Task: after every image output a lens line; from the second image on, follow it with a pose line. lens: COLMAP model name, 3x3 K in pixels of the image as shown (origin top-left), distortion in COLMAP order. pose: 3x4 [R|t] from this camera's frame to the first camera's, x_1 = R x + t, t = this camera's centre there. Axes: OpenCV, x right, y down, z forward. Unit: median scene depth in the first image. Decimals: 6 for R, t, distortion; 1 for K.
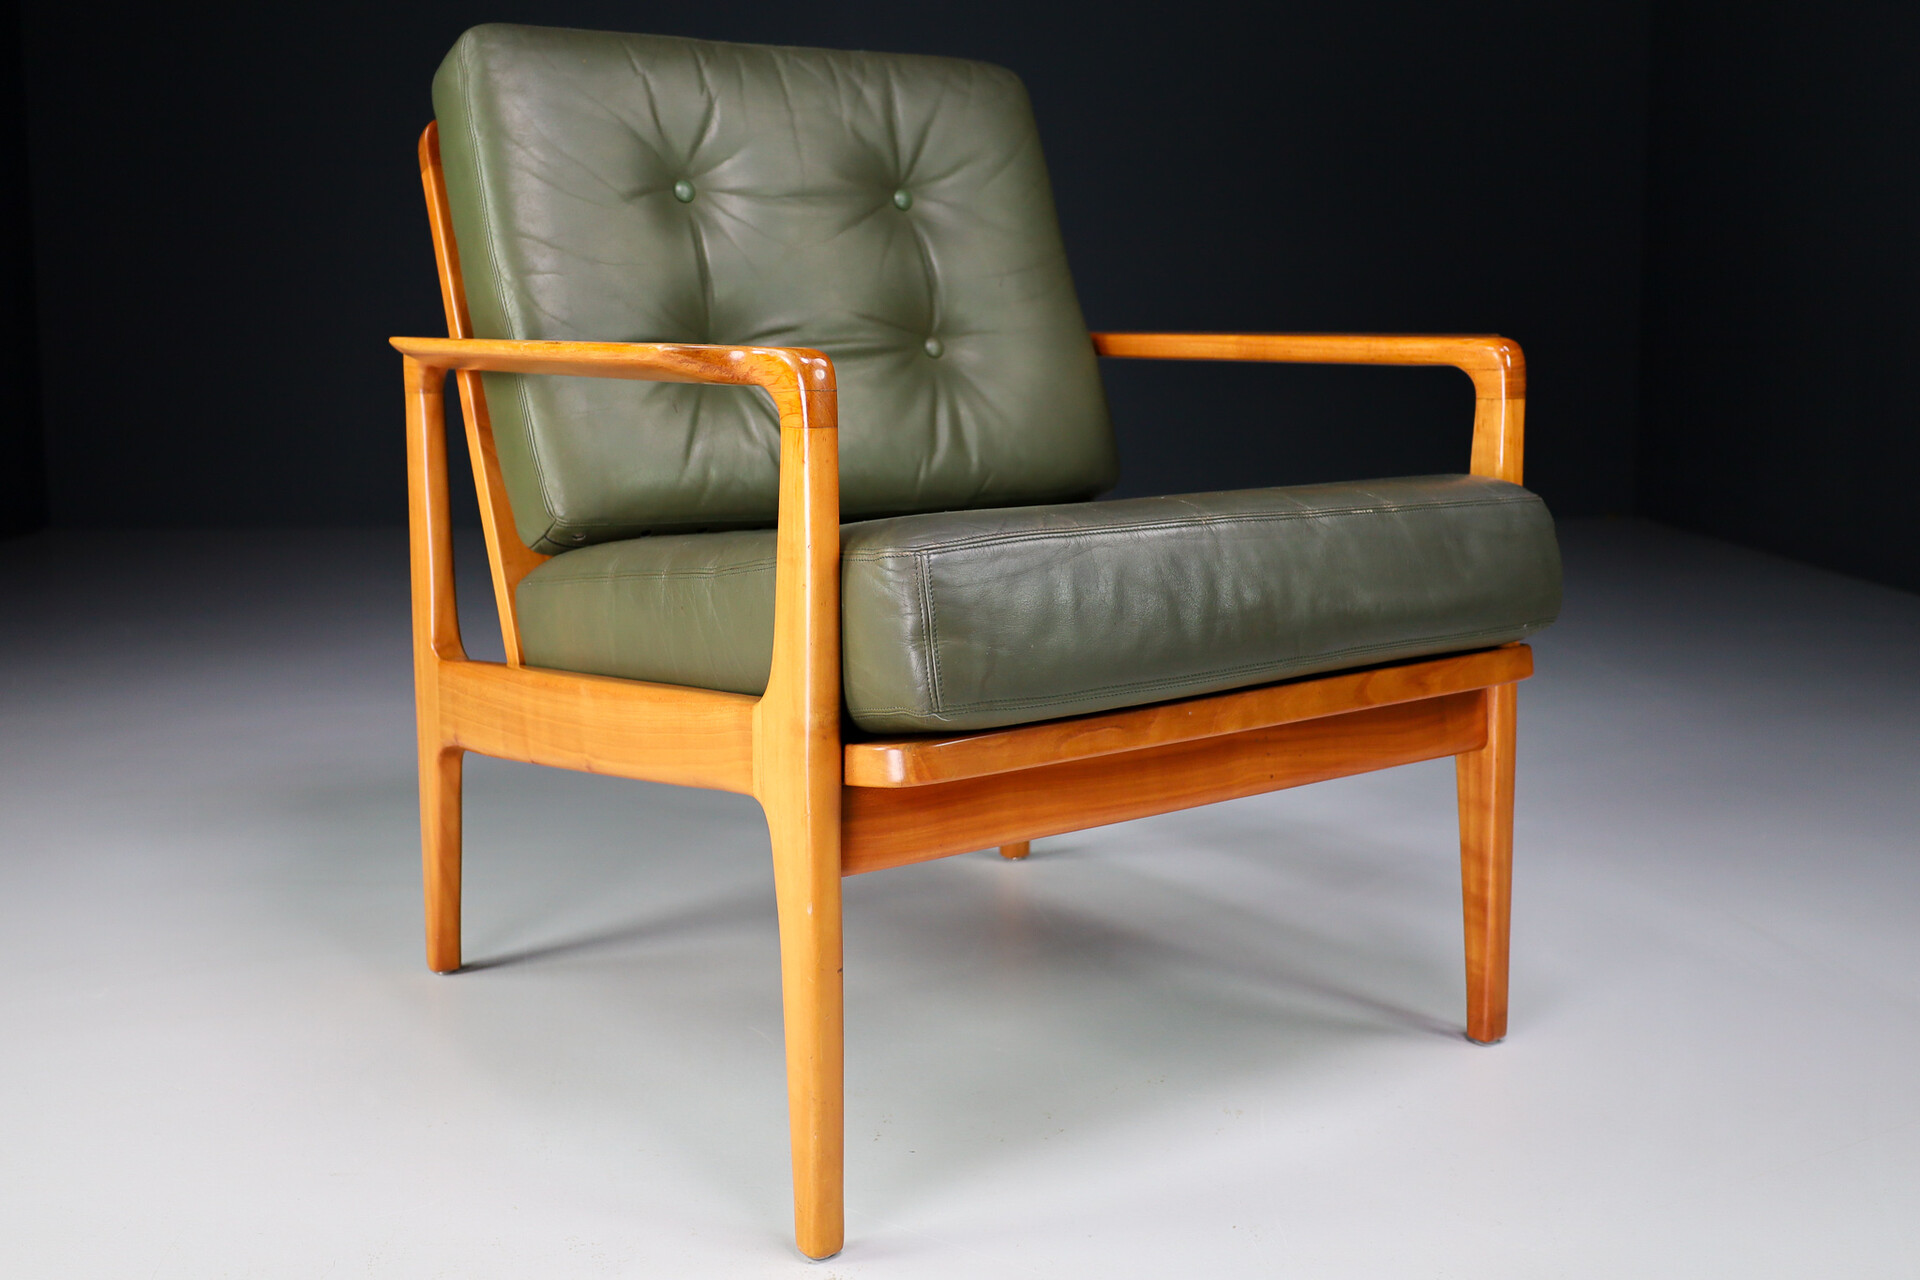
lens RADIAL K [[2049.8, 0, 960.0], [0, 2049.8, 640.0], [0, 0, 1]] dist [0.007926, 0.001779]
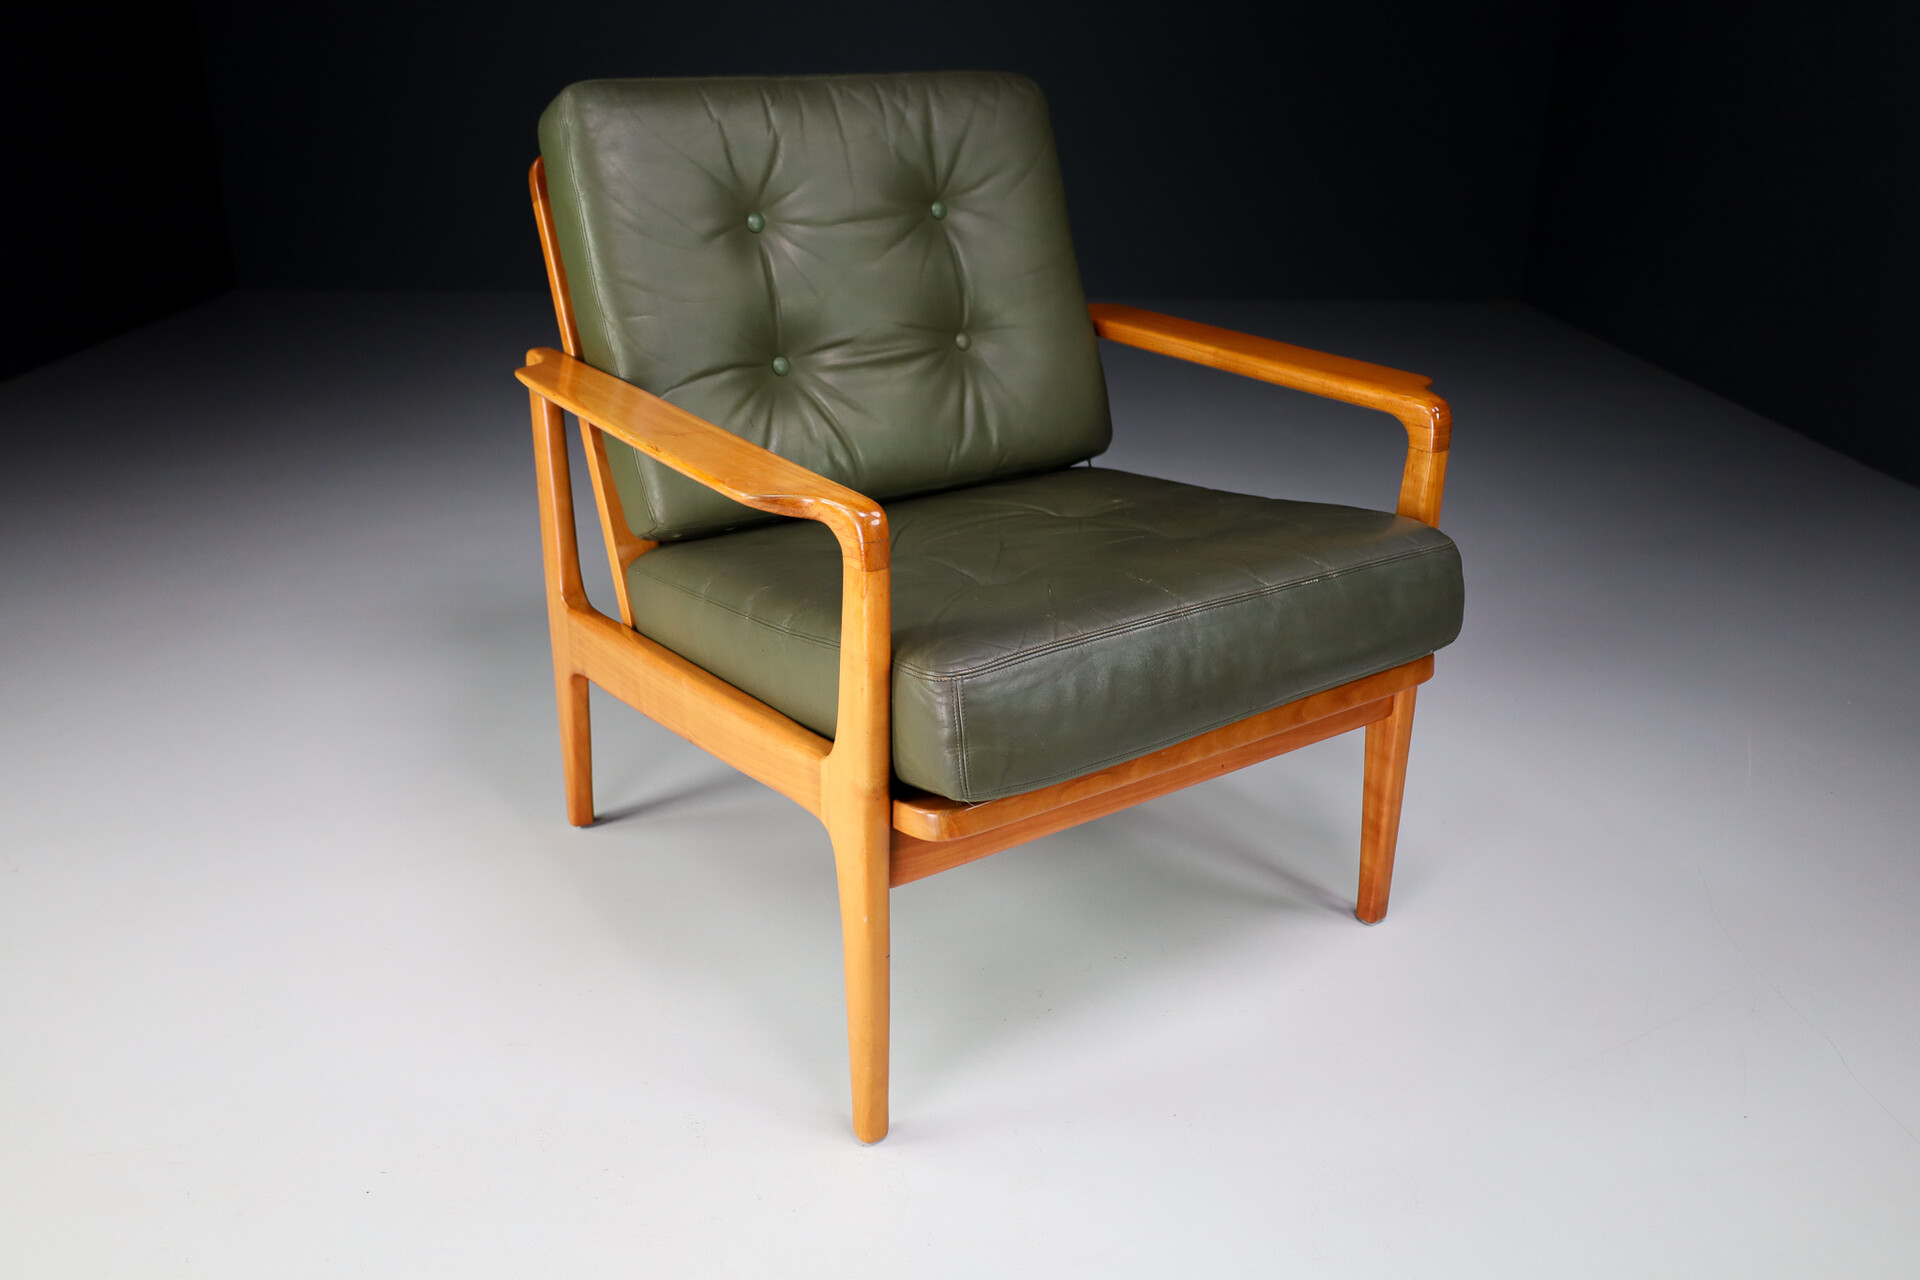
lens RADIAL K [[1582.7, 0, 955.9], [0, 1582.7, 694.8], [0, 0, 1]] dist [0.006400, 0.005890]
pose [[0.999826, 0.018609, -0.001120, -0.013115], [-0.017663, 0.964795, 0.262409, -0.208999], [0.005964, -0.262344, 0.964956, 0.048814]]
